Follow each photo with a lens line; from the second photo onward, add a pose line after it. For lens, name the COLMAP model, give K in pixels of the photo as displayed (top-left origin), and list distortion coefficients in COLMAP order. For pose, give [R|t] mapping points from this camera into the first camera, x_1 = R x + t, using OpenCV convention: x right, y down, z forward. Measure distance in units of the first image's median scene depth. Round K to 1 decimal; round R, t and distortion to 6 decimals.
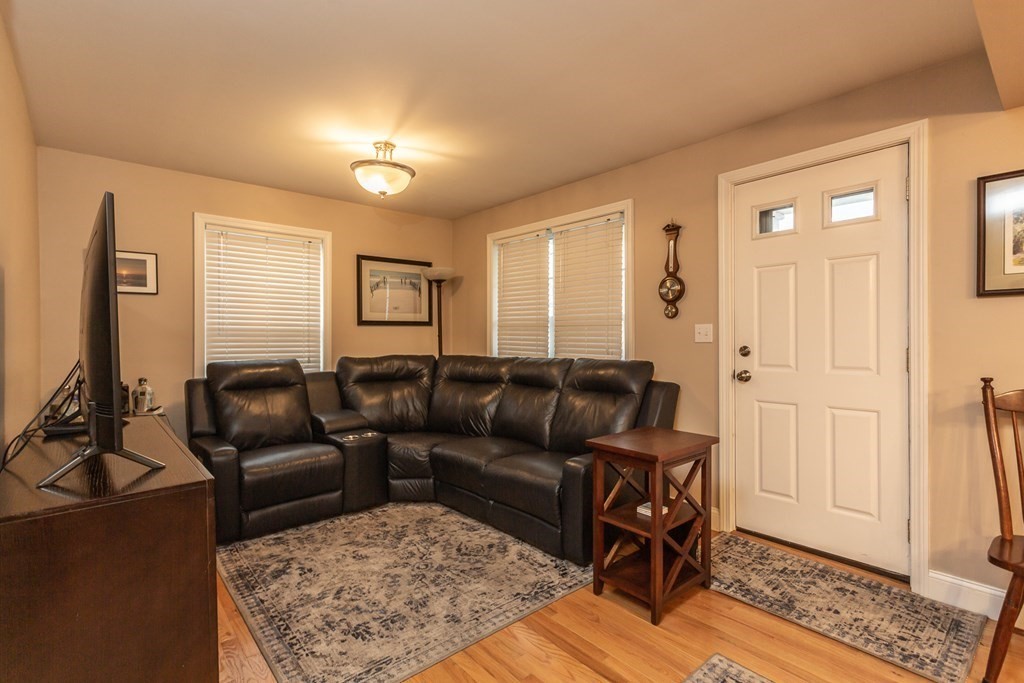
lens RADIAL K [[497.0, 0, 509.1], [0, 497.0, 340.6], [0, 0, 1]] dist [0.012121, 0.001646]
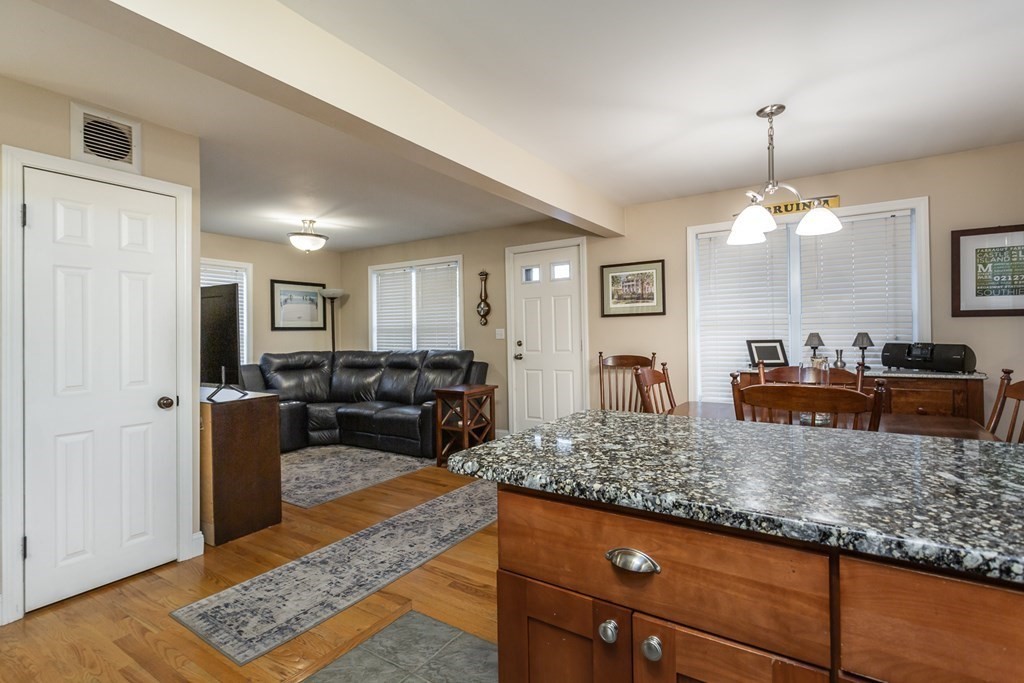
lens RADIAL K [[497.0, 0, 506.4], [0, 497.0, 334.6], [0, 0, 1]] dist [0.012121, 0.001646]
pose [[0.965072, -0.011630, 0.261727, -0.049236], [0.014753, 0.999841, -0.009972, 0.004955], [-0.261570, 0.013486, 0.965090, -0.646234]]
